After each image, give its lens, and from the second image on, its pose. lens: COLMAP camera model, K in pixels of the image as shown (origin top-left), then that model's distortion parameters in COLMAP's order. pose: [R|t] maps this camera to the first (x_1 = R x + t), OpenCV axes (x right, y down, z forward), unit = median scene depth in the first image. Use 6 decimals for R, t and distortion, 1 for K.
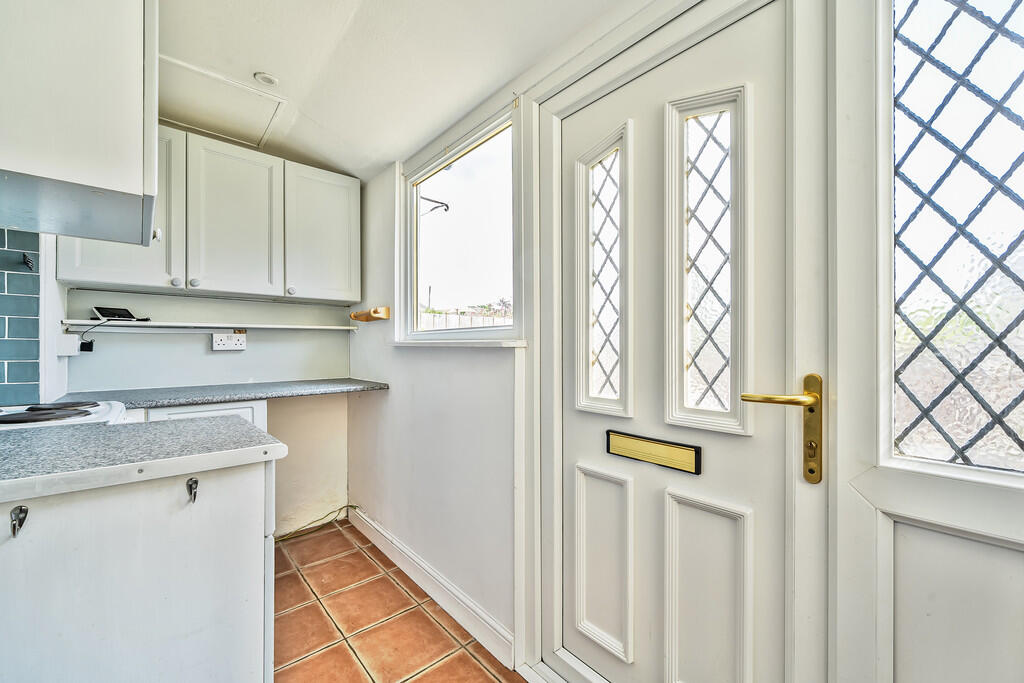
lens RADIAL K [[402.7, 0, 510.4], [0, 402.7, 345.7], [0, 0, 1]] dist [0.001080, 0.000079]
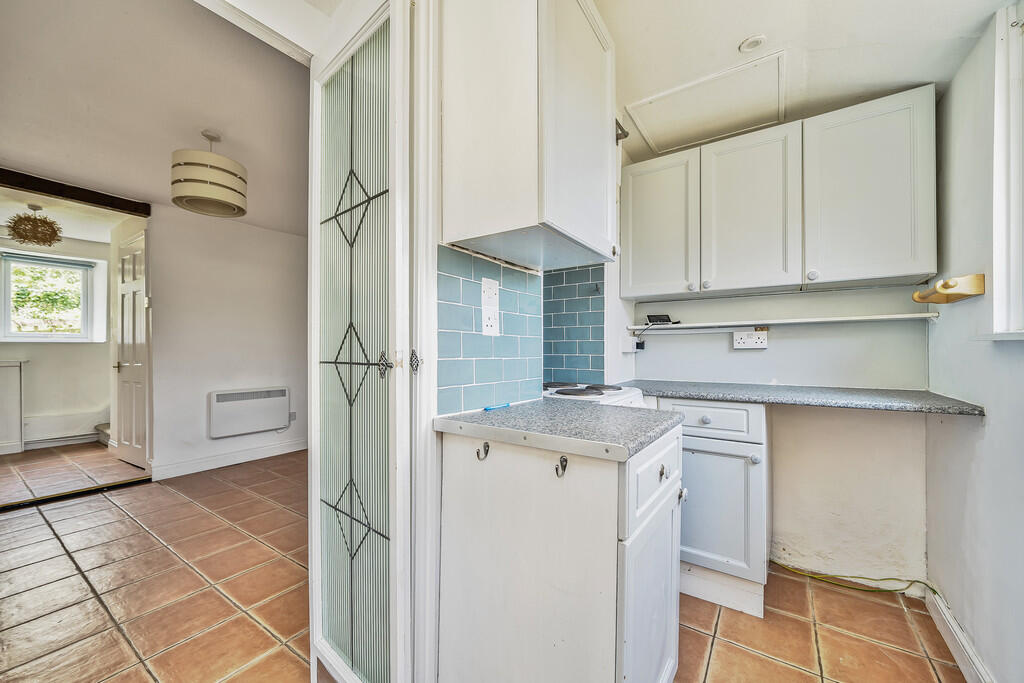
lens RADIAL K [[402.7, 0, 505.9], [0, 402.7, 346.6], [0, 0, 1]] dist [0.001080, 0.000079]
pose [[0.229669, -0.006891, -0.973244, 0.109554], [0.006446, 0.999964, -0.005559, 0.007889], [0.973248, -0.004997, 0.229705, 0.215448]]
